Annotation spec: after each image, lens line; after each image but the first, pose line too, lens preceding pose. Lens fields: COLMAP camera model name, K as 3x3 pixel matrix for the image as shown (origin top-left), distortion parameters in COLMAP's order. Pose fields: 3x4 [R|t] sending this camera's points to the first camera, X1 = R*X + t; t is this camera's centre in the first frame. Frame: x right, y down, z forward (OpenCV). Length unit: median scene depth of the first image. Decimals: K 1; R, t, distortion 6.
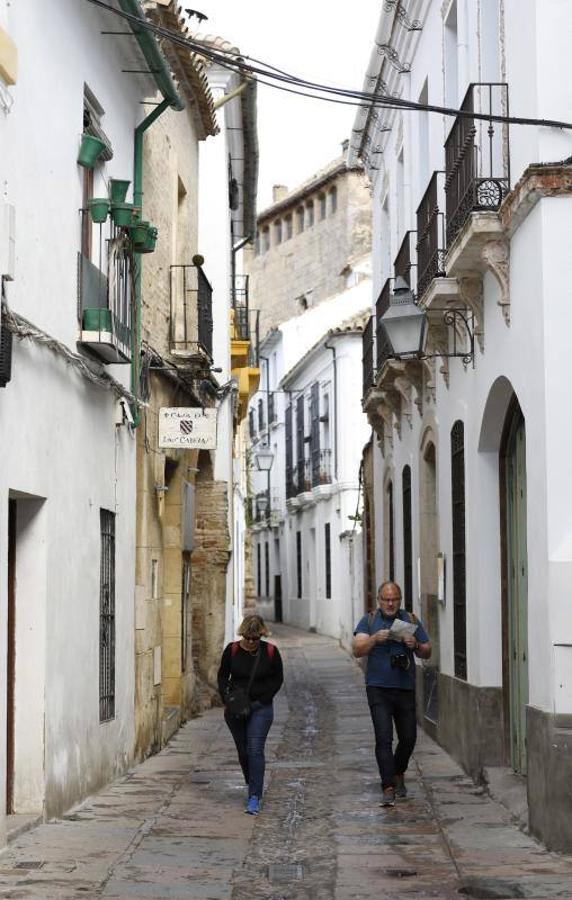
lens RADIAL K [[2090.4, 0, 286.0], [0, 2090.4, 450.0], [0, 0, 1]] dist [0.039507, 0.104044]
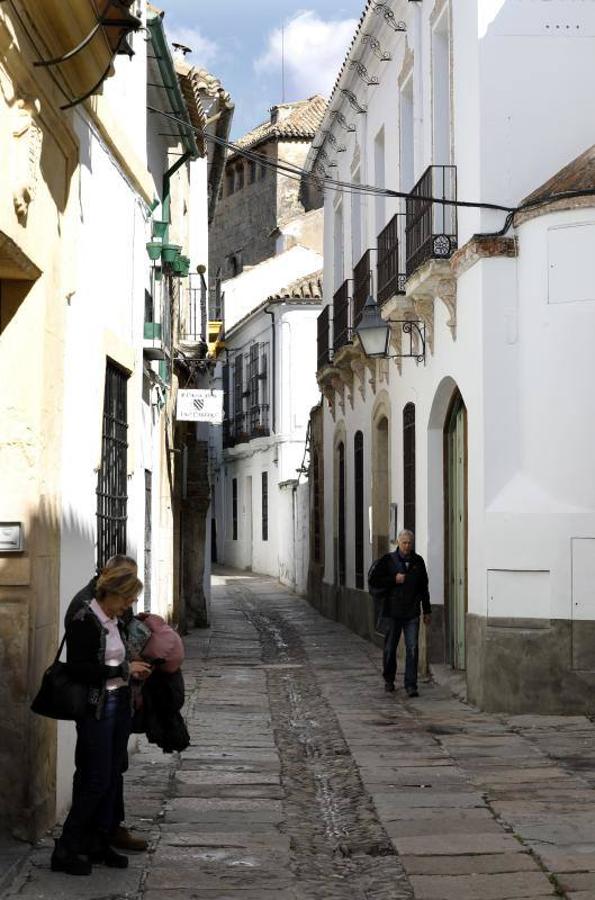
lens RADIAL K [[2199.9, 0, 297.5], [0, 2199.9, 450.0], [0, 0, 1]] dist [0.035733, -0.187185]
pose [[0.998450, 0.007971, 0.055078, -0.048526], [-0.009561, 0.999543, 0.028677, -0.017764], [-0.054824, -0.029159, 0.998070, -0.282414]]
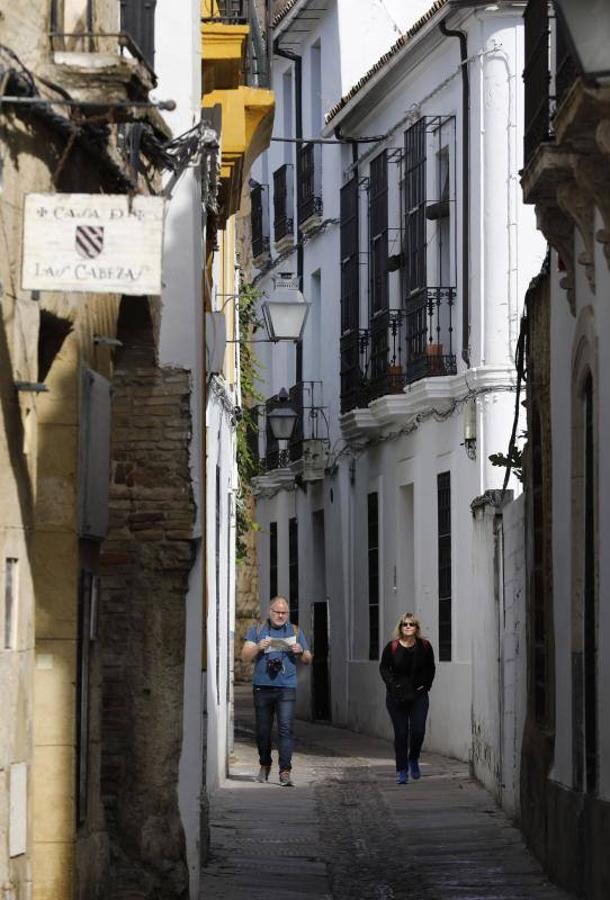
lens RADIAL K [[5432.4, 0, 305.0], [0, 5432.4, 450.0], [0, 0, 1]] dist [0.011725, 13.716331]
pose [[0.999934, 0.007605, -0.008605, 0.004008], [-0.007333, 0.999487, 0.031174, -0.002746], [0.008838, -0.031109, 0.999477, -0.070482]]
